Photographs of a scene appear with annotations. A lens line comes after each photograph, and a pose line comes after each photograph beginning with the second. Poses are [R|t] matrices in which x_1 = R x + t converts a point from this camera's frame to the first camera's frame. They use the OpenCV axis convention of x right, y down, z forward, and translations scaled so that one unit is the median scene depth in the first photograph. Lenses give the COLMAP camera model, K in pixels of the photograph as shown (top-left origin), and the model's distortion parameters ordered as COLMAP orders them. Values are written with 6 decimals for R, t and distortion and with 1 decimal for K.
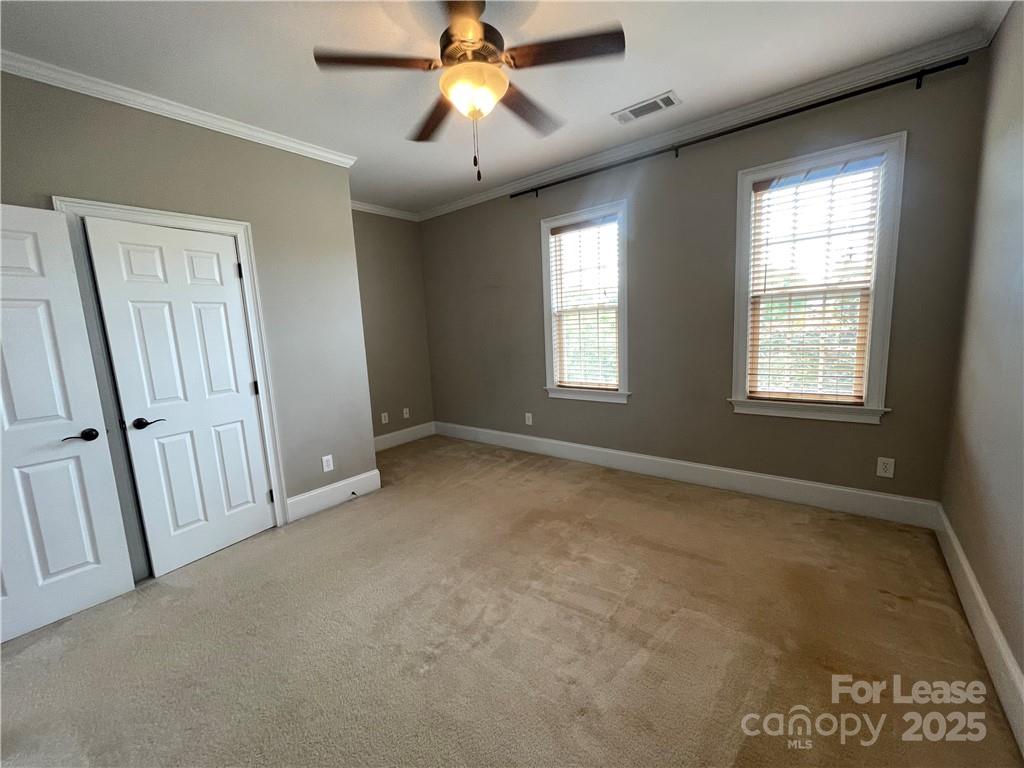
lens RADIAL K [[409.1, 0, 501.4], [0, 409.1, 384.7], [0, 0, 1]] dist [-0.001833, -0.000211]
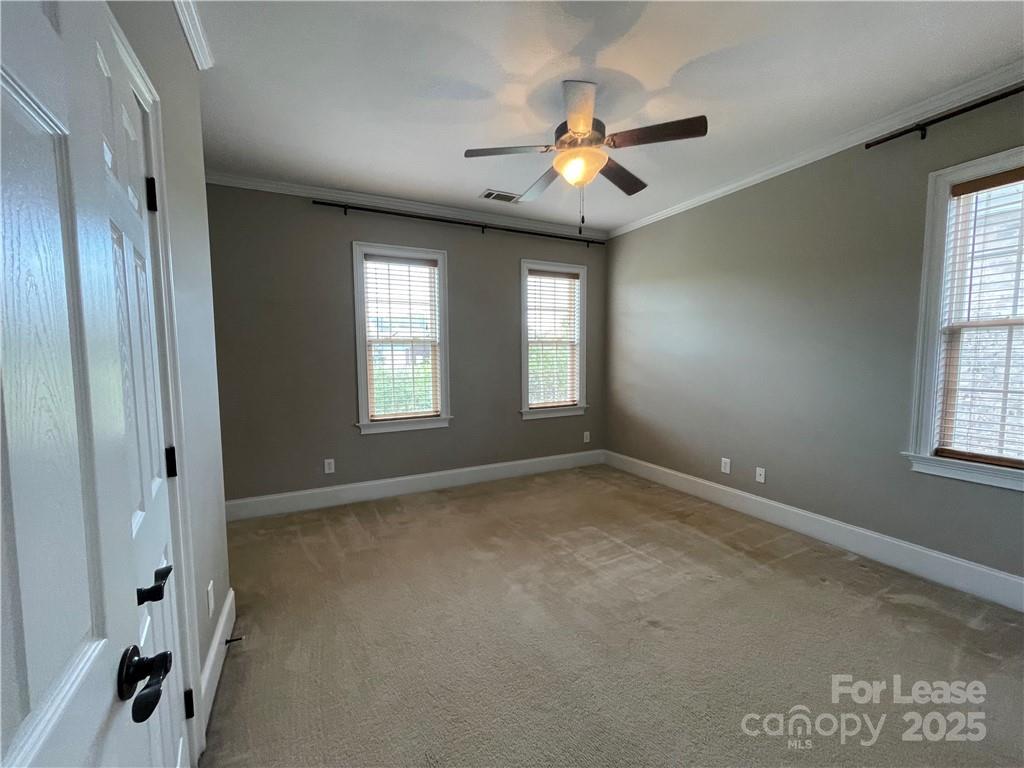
lens RADIAL K [[409.1, 0, 501.4], [0, 409.1, 384.7], [0, 0, 1]] dist [-0.001833, -0.000211]
pose [[0.418409, -0.022783, 0.907973, -0.654606], [0.115322, 0.992927, -0.028228, -0.020235], [-0.900908, 0.116520, 0.418077, 0.383210]]
